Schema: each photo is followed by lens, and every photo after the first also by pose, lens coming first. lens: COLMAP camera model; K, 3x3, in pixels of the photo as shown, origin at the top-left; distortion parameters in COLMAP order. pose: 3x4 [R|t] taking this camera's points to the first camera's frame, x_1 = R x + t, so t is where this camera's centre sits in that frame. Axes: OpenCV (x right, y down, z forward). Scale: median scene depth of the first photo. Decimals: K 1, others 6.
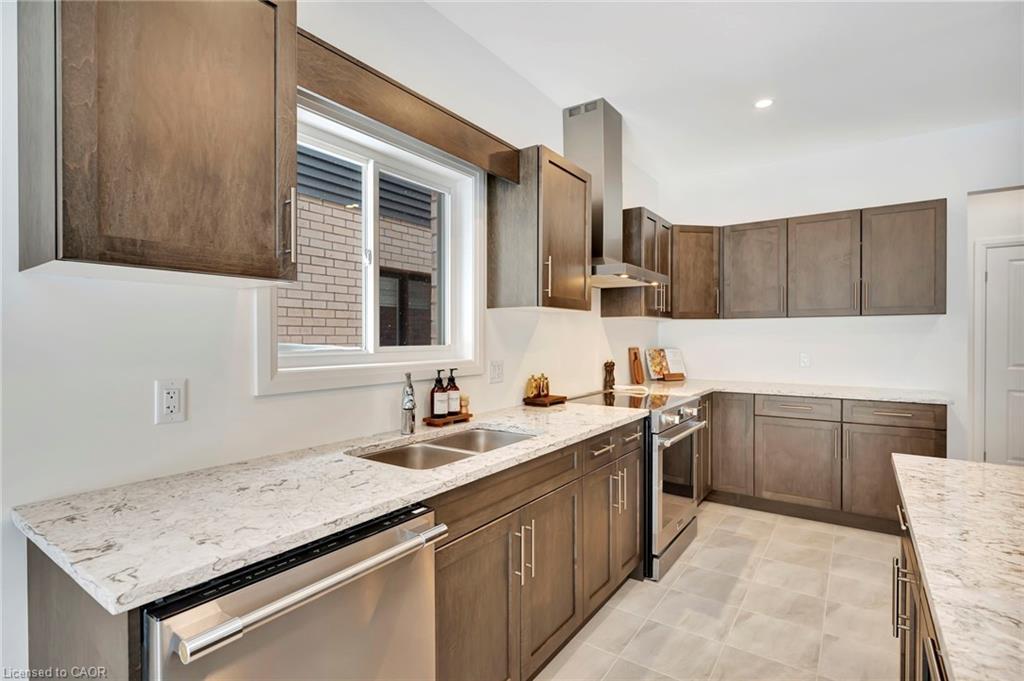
lens RADIAL K [[491.1, 0, 512.0], [0, 491.1, 340.5], [0, 0, 1]] dist [-0.000317, -0.000233]
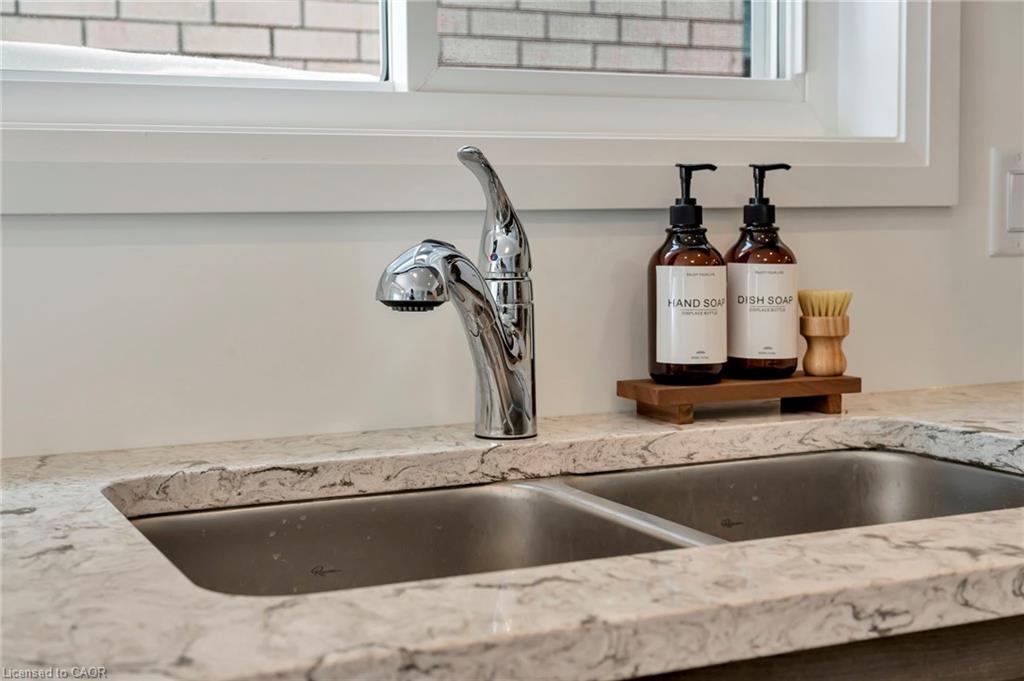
lens RADIAL K [[1439.4, 0, 512.0], [0, 1439.4, 340.5], [0, 0, 1]] dist [0.016896, 0.009167]
pose [[0.861922, 0.028953, -0.506214, 0.090982], [0.011414, 0.997008, 0.076458, 0.072332], [0.506913, -0.071678, 0.859012, 0.333374]]
